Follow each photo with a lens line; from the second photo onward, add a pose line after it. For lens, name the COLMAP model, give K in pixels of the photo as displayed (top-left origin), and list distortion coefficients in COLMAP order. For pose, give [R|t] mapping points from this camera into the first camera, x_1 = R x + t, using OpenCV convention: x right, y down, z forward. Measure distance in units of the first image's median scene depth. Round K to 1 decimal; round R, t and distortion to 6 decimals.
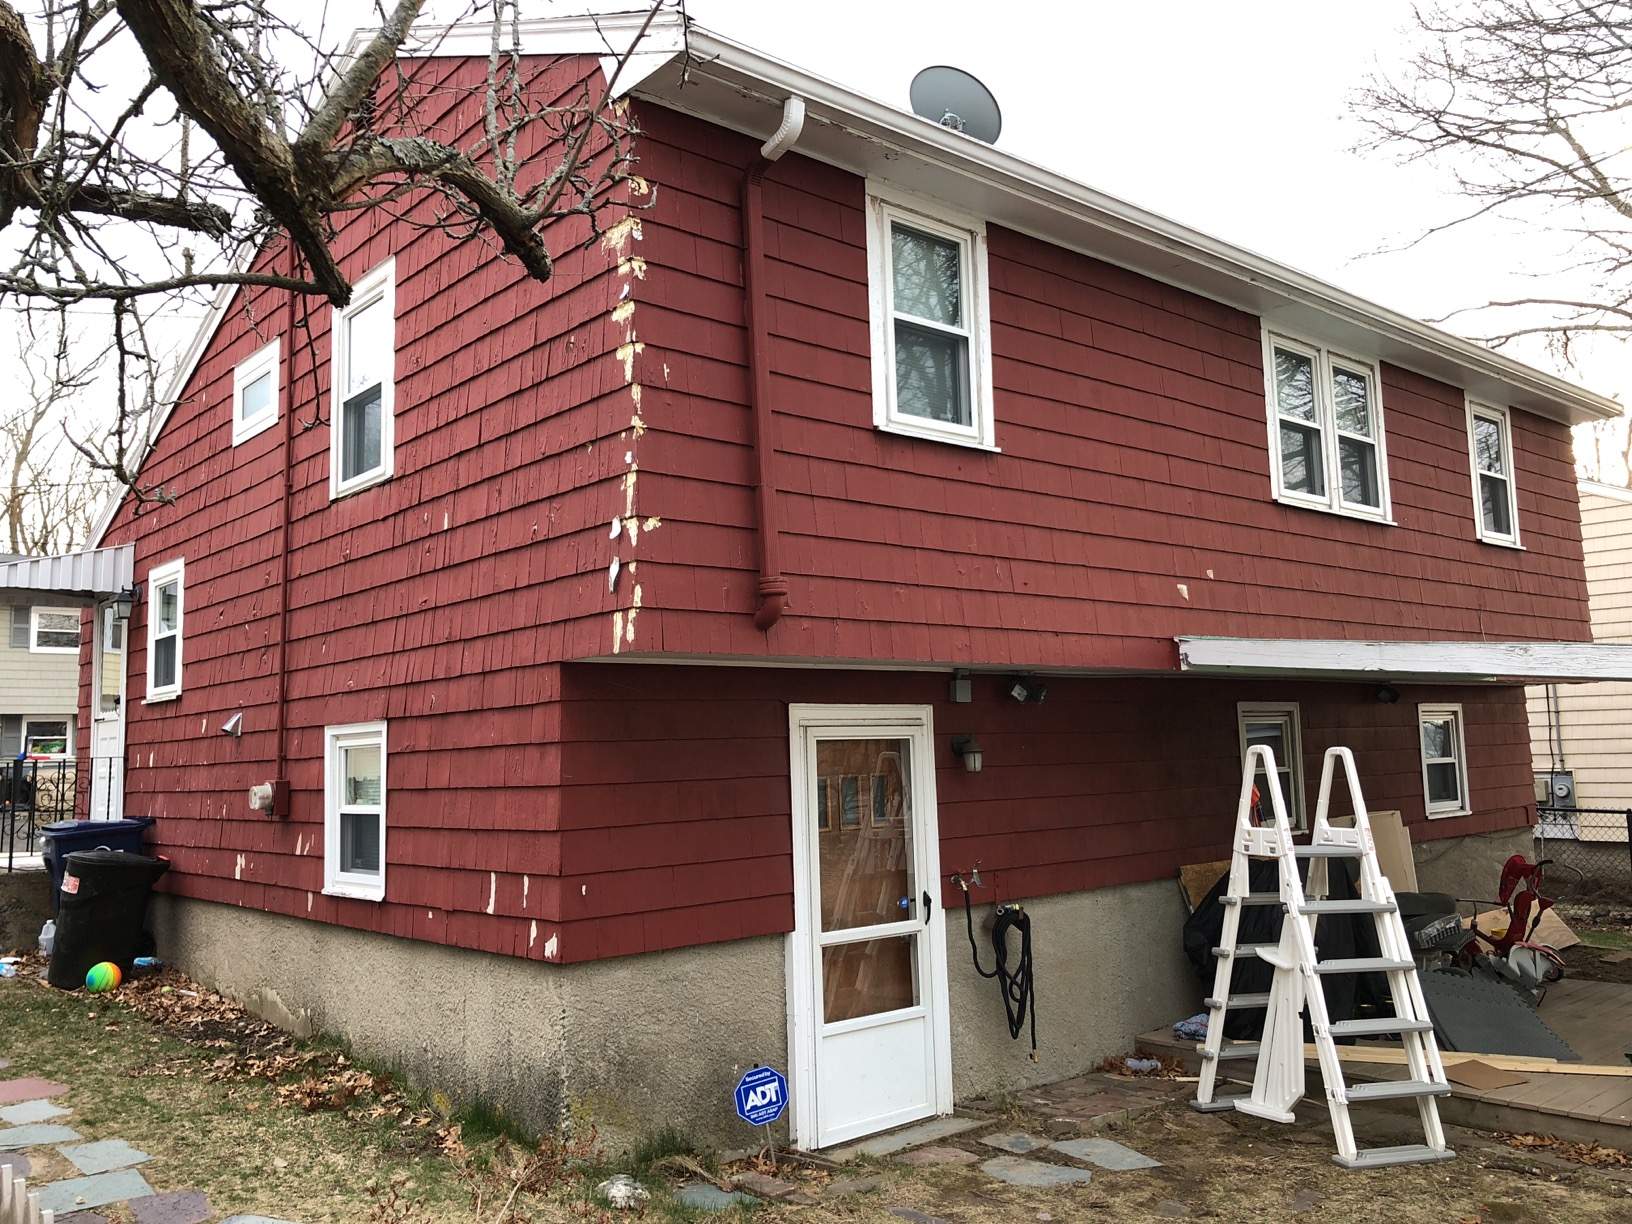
lens RADIAL K [[1332.8, 0, 825.5], [0, 1332.8, 608.0], [0, 0, 1]] dist [0.042458, -0.039715]
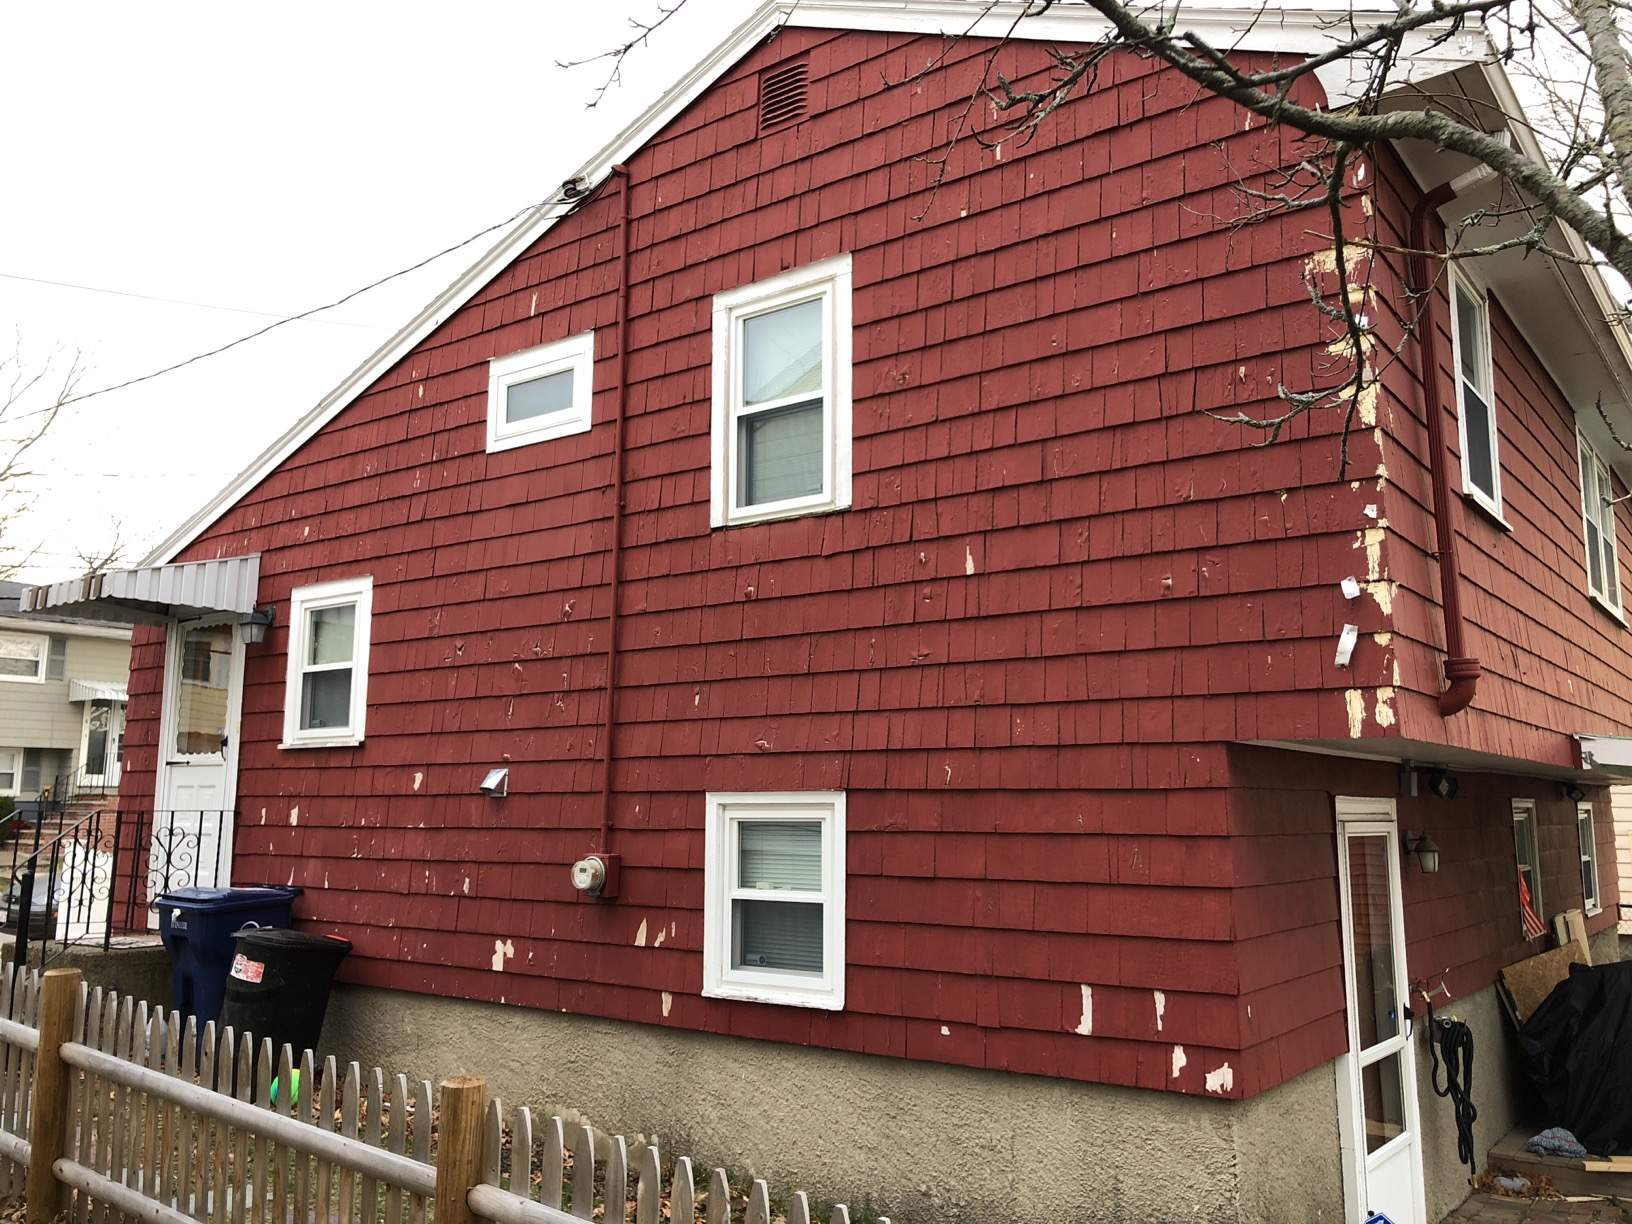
lens RADIAL K [[1332.8, 0, 816.6], [0, 1332.8, 613.7], [0, 0, 1]] dist [0.042458, -0.039715]
pose [[0.977938, 0.063516, 0.199006, -0.519737], [-0.055746, 0.997457, -0.044414, 0.009342], [-0.201321, 0.032340, 0.978991, 0.172187]]
